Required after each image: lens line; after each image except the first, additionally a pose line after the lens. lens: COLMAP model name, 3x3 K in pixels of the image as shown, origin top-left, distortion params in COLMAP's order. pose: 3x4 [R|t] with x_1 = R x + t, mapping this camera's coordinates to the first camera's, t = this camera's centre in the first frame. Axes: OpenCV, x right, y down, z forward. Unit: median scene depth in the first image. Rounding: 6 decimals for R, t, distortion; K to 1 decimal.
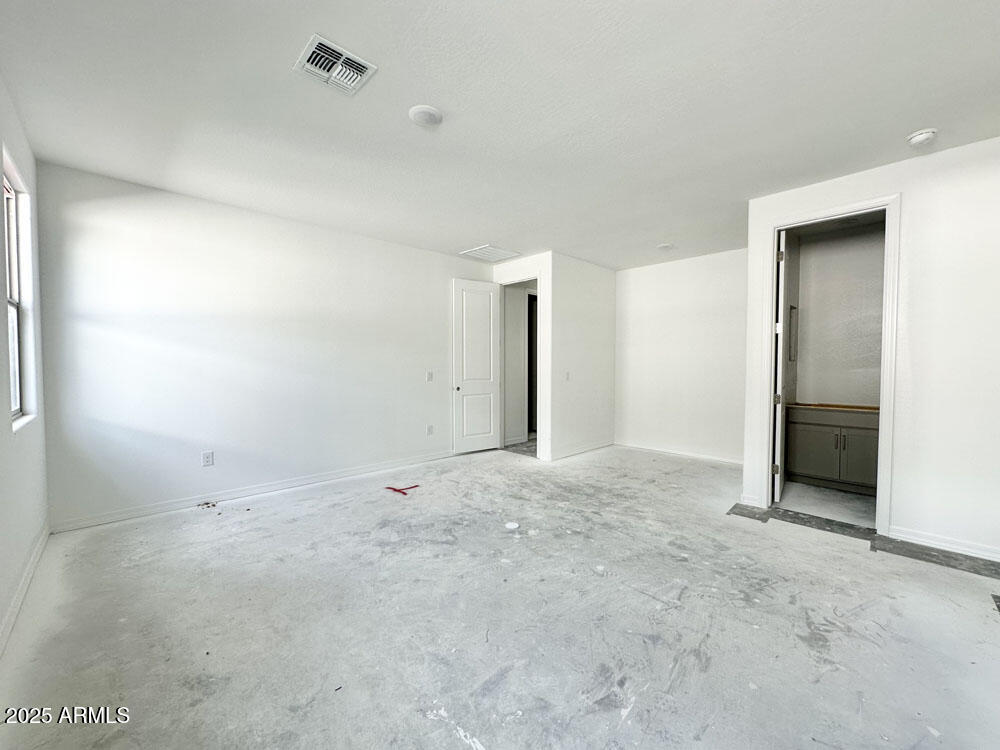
lens RADIAL K [[402.3, 0, 483.7], [0, 402.3, 376.1], [0, 0, 1]] dist [-0.000672, -0.000036]
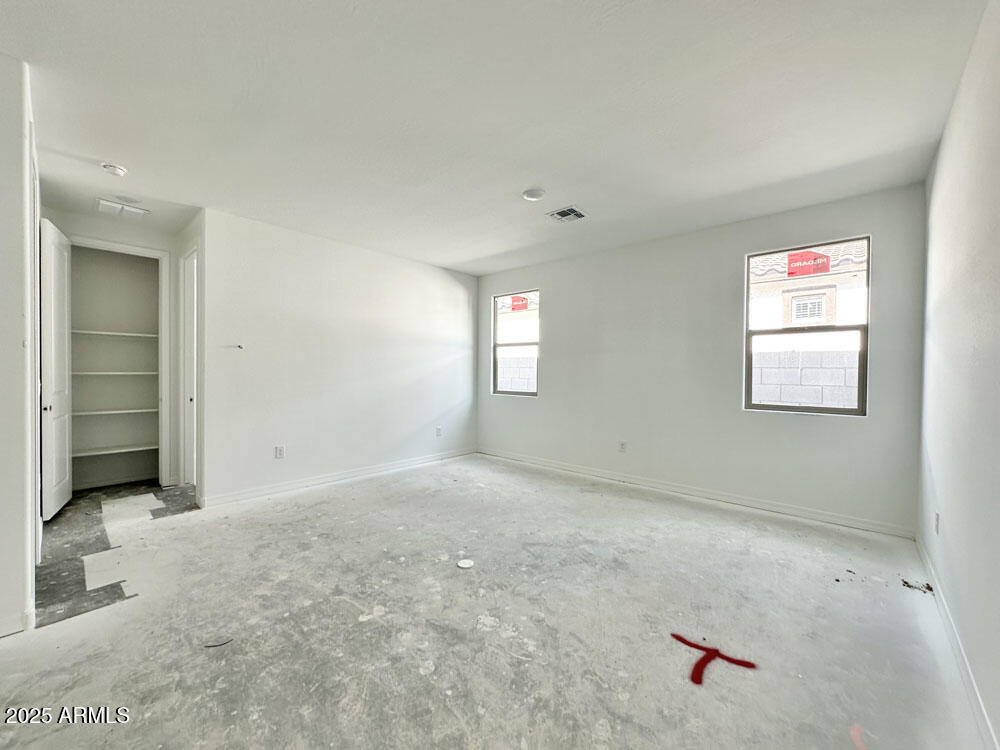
lens RADIAL K [[402.3, 0, 483.7], [0, 402.3, 376.1], [0, 0, 1]] dist [-0.000672, -0.000036]
pose [[-0.997181, -0.010200, -0.074340, 0.098850], [-0.013647, 0.998848, 0.046006, -0.055983], [0.073785, 0.046891, -0.996171, 1.803956]]
